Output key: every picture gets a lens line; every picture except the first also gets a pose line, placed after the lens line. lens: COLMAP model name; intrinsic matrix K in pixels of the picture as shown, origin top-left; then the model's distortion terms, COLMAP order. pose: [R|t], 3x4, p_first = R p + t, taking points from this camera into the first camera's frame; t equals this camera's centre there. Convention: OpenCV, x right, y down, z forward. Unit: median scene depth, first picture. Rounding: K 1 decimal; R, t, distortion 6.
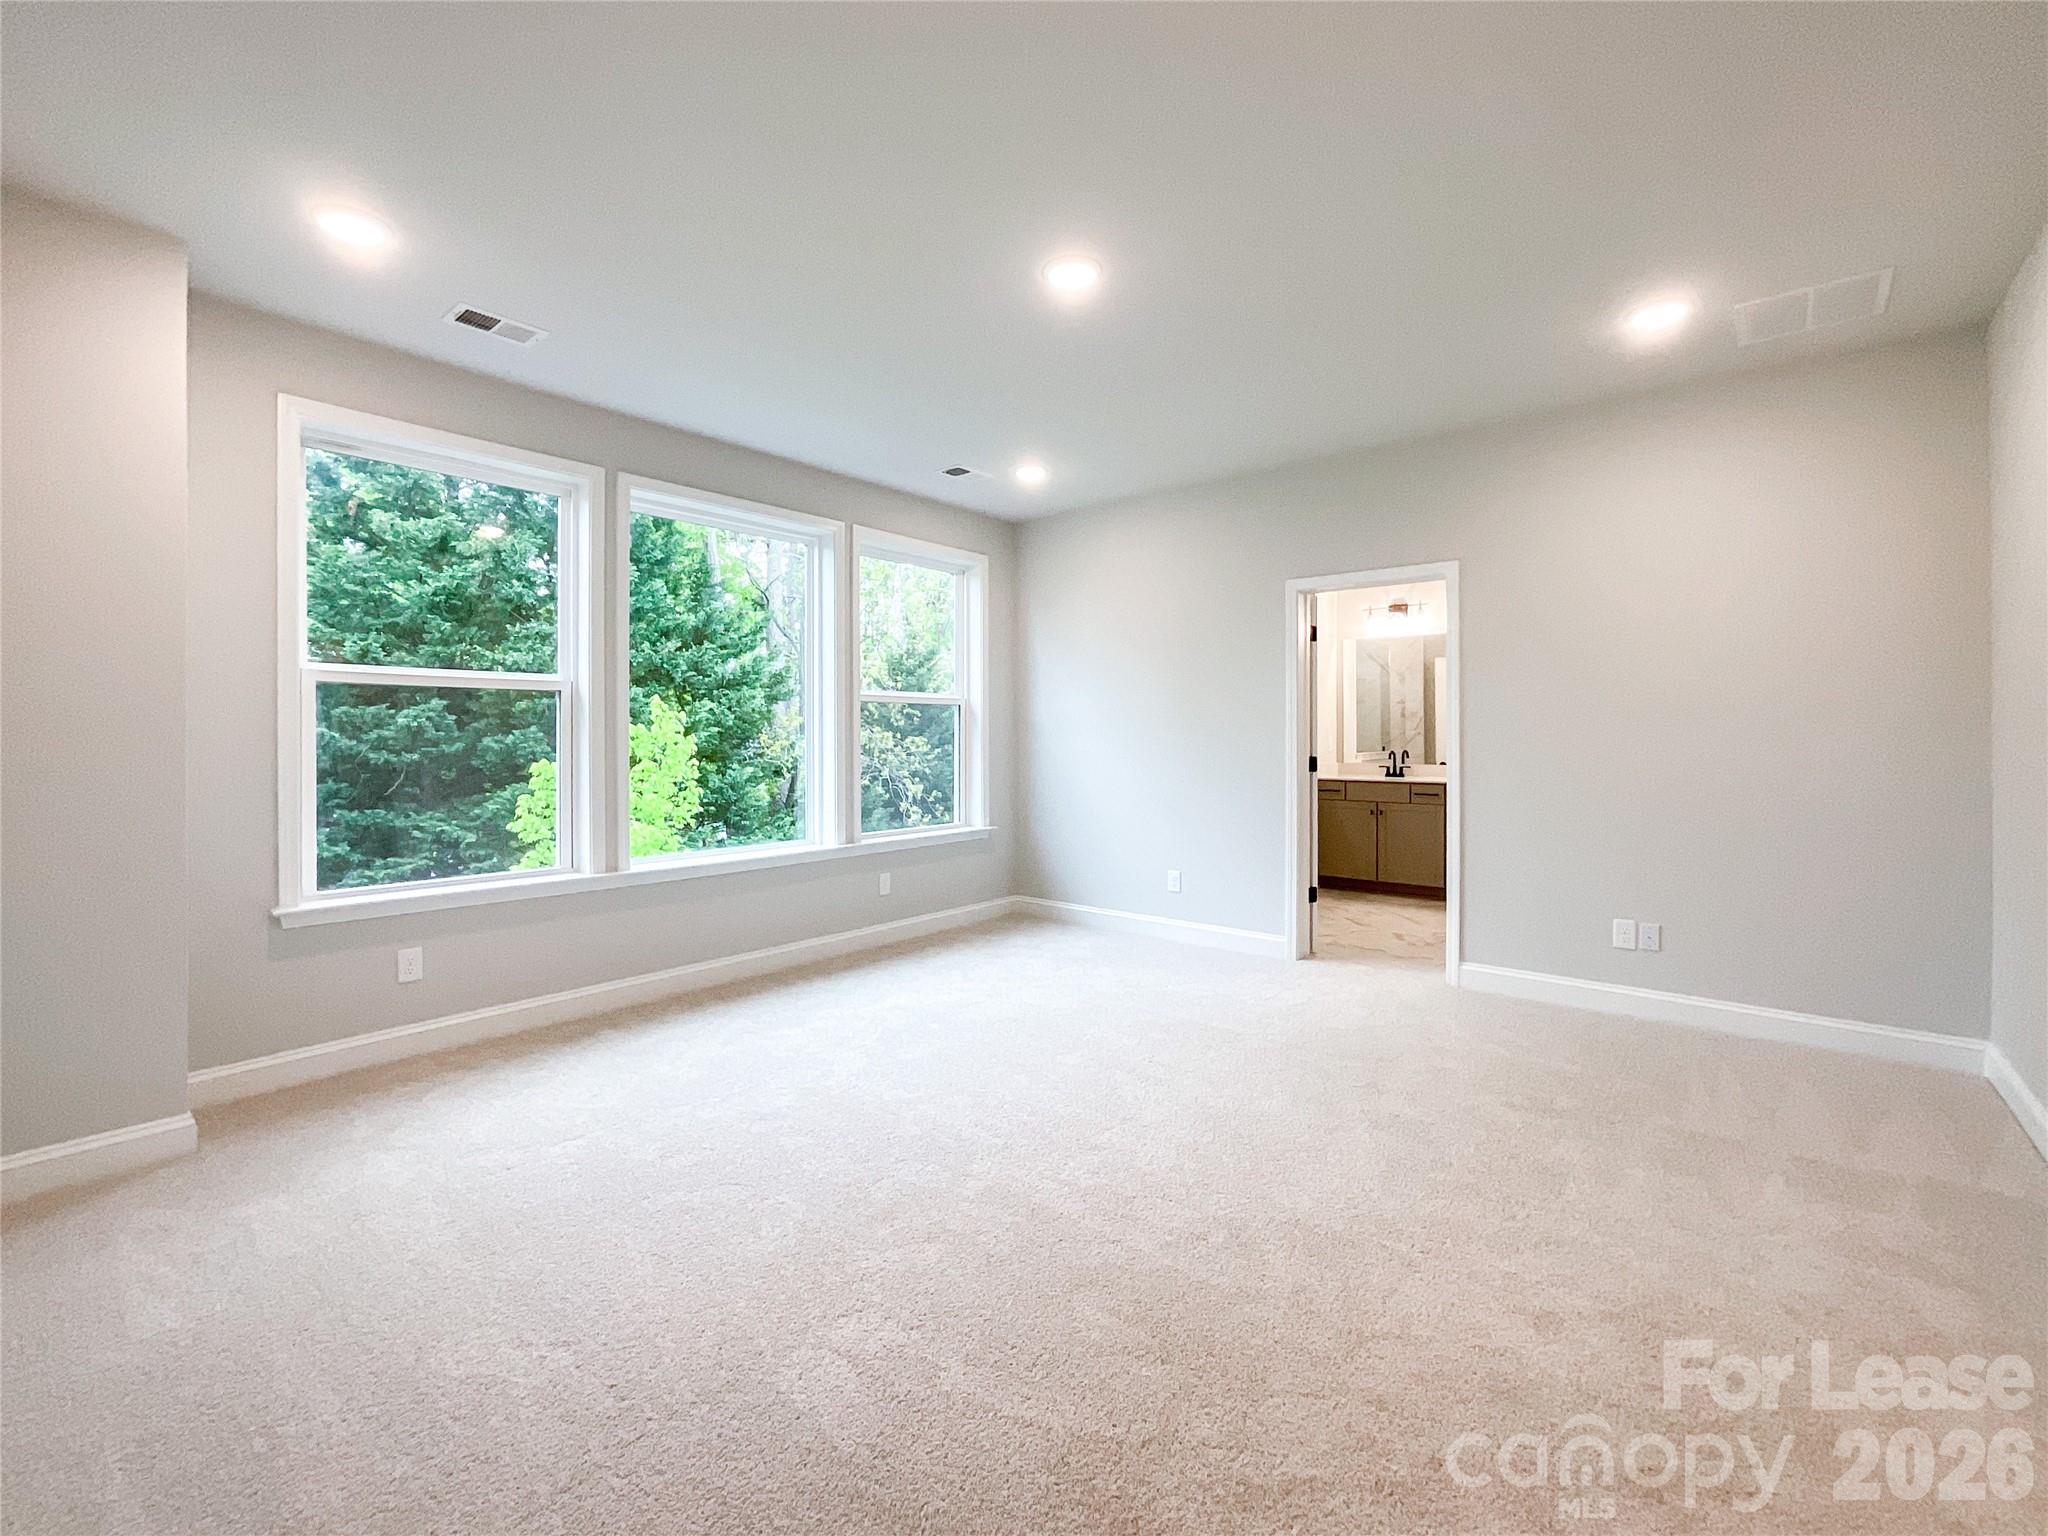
lens RADIAL K [[849.6, 0, 1026.6], [0, 849.6, 753.2], [0, 0, 1]] dist [-0.012073, 0.000311]
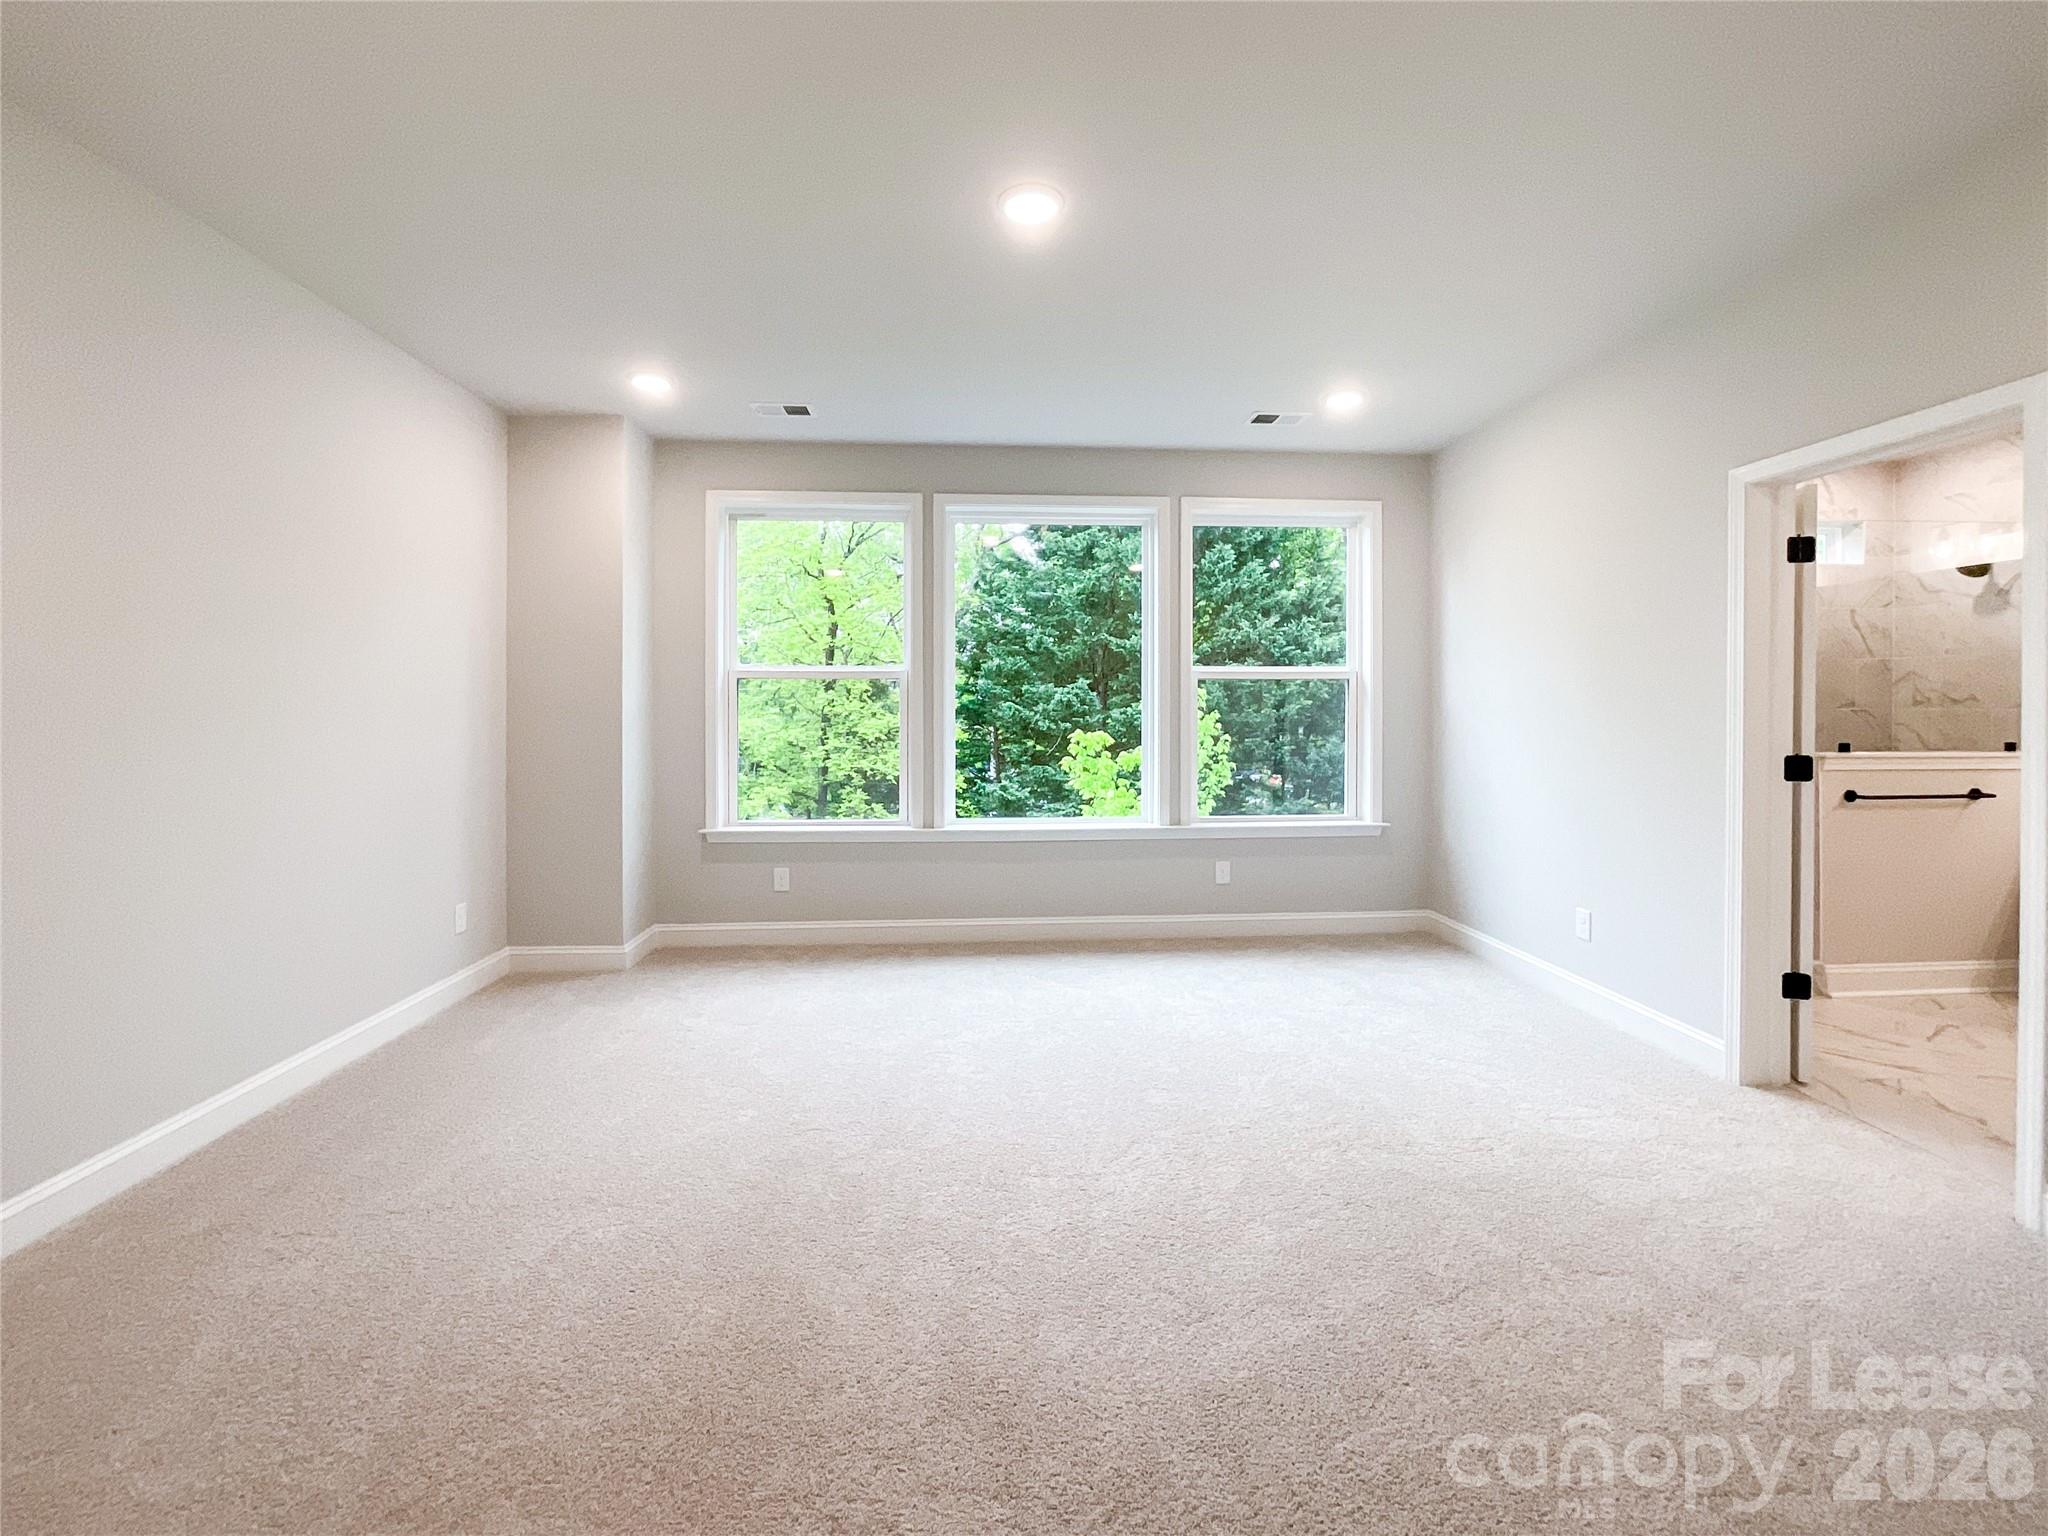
lens RADIAL K [[857.5, 0, 1057.4], [0, 857.5, 723.1], [0, 0, 1]] dist [-0.017186, 0.000056]
pose [[0.711025, 0.014229, -0.703023, 0.374645], [-0.014689, 0.999878, 0.005382, -0.013903], [0.703014, 0.006500, 0.711147, 0.200083]]
